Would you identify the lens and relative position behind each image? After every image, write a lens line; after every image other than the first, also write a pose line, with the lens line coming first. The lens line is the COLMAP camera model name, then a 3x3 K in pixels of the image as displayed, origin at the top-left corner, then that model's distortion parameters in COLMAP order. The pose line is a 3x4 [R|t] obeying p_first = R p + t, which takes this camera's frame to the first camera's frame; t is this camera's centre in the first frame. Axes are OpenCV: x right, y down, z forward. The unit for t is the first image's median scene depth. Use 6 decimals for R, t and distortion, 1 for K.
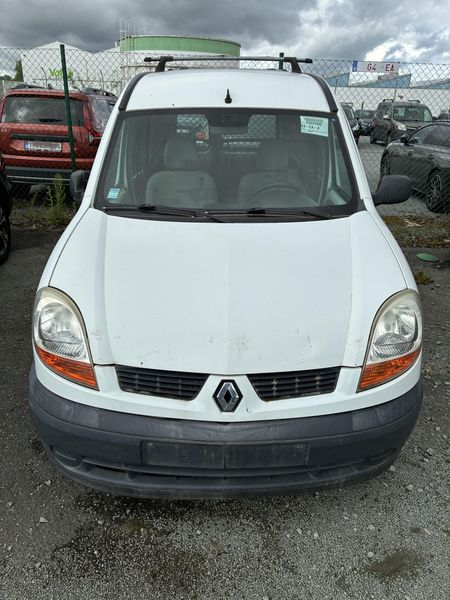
lens RADIAL K [[461.4, 0, 225.0], [0, 461.4, 300.0], [0, 0, 1]] dist [0.070870, -0.090953]
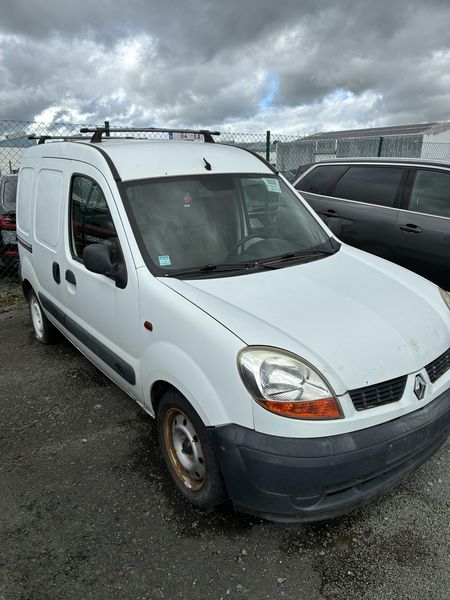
lens RADIAL K [[475.8, 0, 225.0], [0, 475.8, 300.0], [0, 0, 1]] dist [-0.007625, -0.003787]
pose [[0.801437, -0.193135, 0.566037, -0.777155], [0.257860, 0.965524, -0.035655, -0.081798], [-0.539636, 0.174534, 0.823609, 0.107364]]
